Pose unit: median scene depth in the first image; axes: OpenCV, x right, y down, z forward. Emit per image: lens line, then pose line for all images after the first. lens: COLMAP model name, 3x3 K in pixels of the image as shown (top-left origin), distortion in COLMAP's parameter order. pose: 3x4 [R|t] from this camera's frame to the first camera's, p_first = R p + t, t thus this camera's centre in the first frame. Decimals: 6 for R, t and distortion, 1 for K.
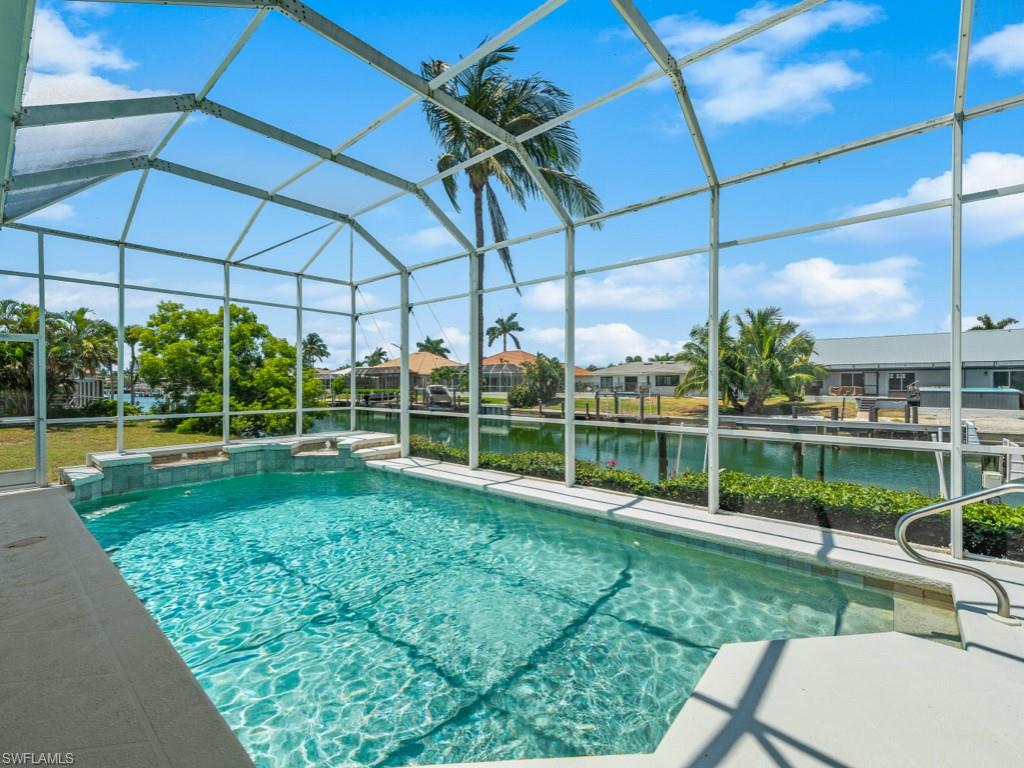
lens RADIAL K [[461.8, 0, 504.3], [0, 461.8, 381.6], [0, 0, 1]] dist [0.017482, -0.000154]
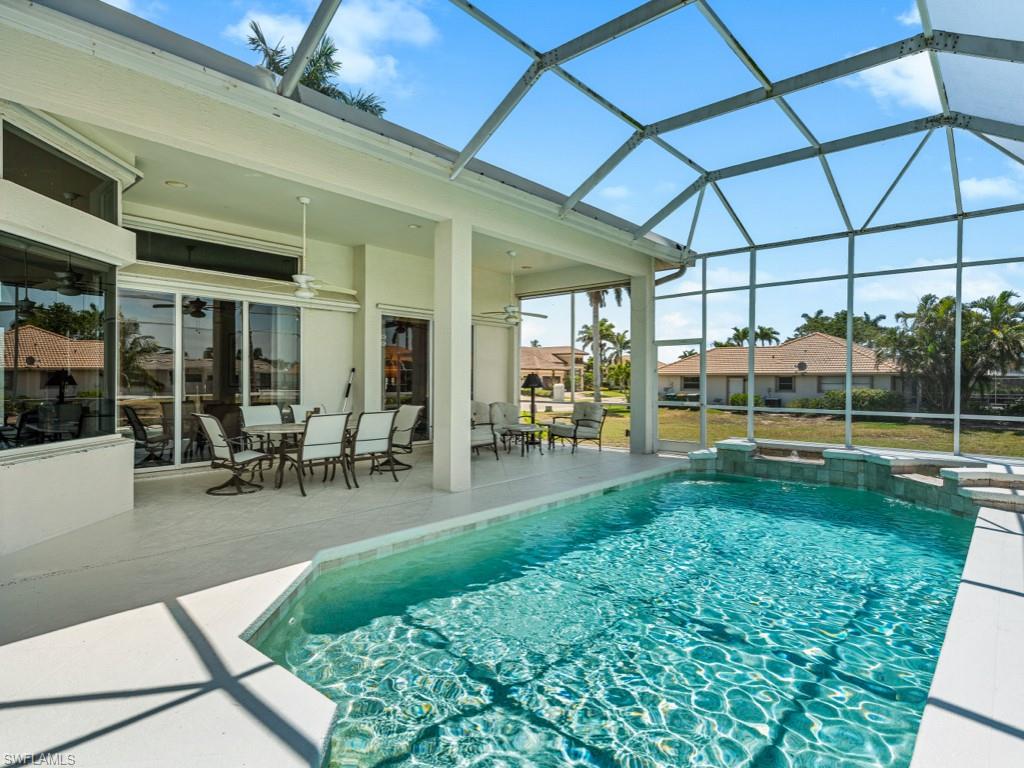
lens RADIAL K [[562.6, 0, 516.3], [0, 562.6, 383.0], [0, 0, 1]] dist [0.004310, -0.000097]
pose [[-0.010938, 0.008349, -0.999905, 0.463205], [-0.003977, 0.999957, 0.008393, 0.009480], [0.999932, 0.004068, -0.010904, 0.437545]]
